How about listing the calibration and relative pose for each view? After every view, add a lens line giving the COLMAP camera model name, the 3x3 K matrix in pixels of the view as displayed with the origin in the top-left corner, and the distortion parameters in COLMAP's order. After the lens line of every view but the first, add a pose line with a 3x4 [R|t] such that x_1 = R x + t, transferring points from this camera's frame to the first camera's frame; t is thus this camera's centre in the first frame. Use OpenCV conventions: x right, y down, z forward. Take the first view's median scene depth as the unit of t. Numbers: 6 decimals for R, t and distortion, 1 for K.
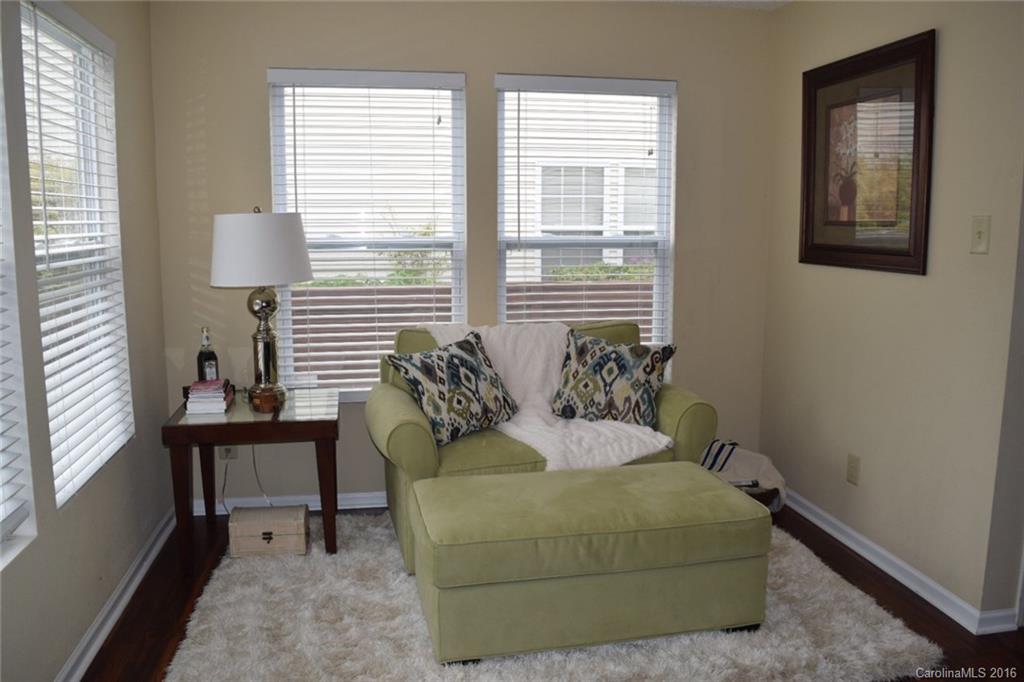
lens RADIAL K [[803.4, 0, 509.0], [0, 803.4, 338.9], [0, 0, 1]] dist [-0.084070, 0.021122]
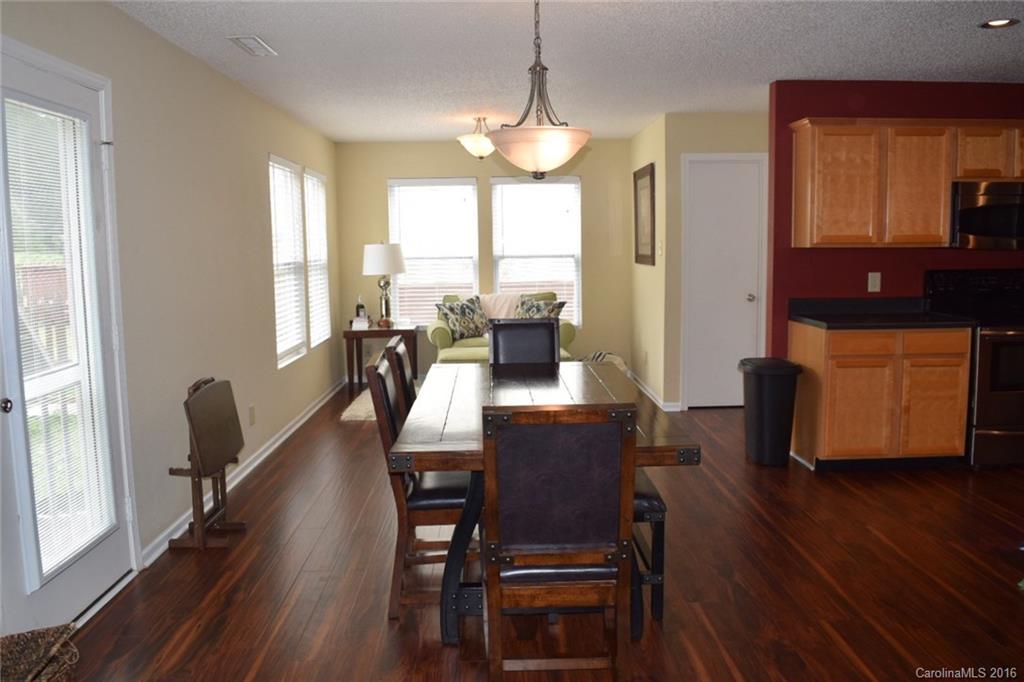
lens RADIAL K [[810.4, 0, 518.6], [0, 810.4, 341.7], [0, 0, 1]] dist [-0.062127, 0.001602]
pose [[0.988862, 0.003514, -0.148793, 0.427637], [-0.006581, 0.999776, -0.020124, 0.171973], [0.148689, 0.020879, 0.988664, -1.263823]]
